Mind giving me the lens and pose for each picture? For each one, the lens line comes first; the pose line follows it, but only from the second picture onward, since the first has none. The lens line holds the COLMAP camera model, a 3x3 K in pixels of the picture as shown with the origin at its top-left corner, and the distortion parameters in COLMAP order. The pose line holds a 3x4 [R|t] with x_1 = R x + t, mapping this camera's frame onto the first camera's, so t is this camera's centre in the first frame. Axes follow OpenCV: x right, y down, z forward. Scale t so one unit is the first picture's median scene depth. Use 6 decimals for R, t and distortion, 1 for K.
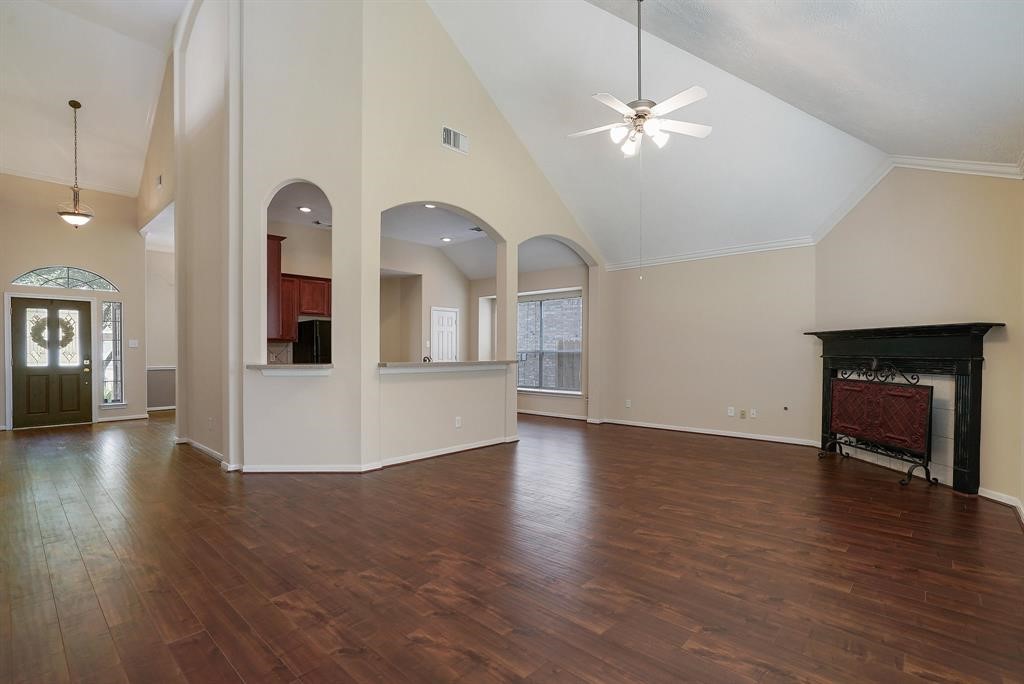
lens RADIAL K [[483.5, 0, 509.8], [0, 483.5, 363.1], [0, 0, 1]] dist [-0.036624, 0.020498]
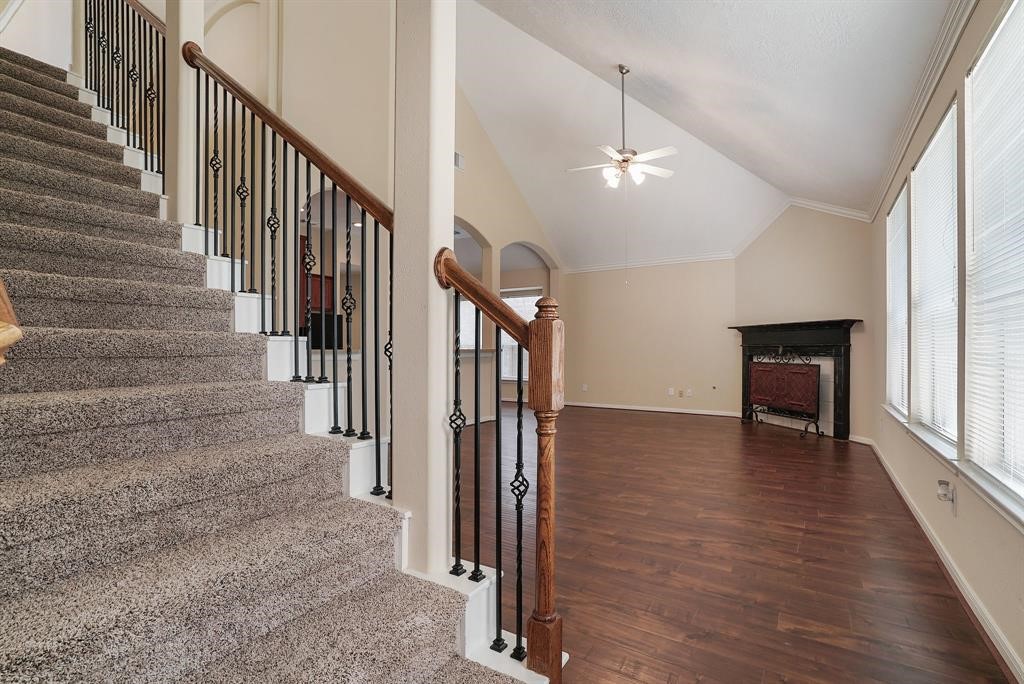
lens RADIAL K [[483.7, 0, 512.8], [0, 483.7, 350.4], [0, 0, 1]] dist [-0.045917, 0.027581]
pose [[0.984818, 0.000002, 0.173588, -0.225364], [0.003667, 0.999777, -0.020817, 0.030383], [-0.173549, 0.021137, 0.984598, -0.206702]]
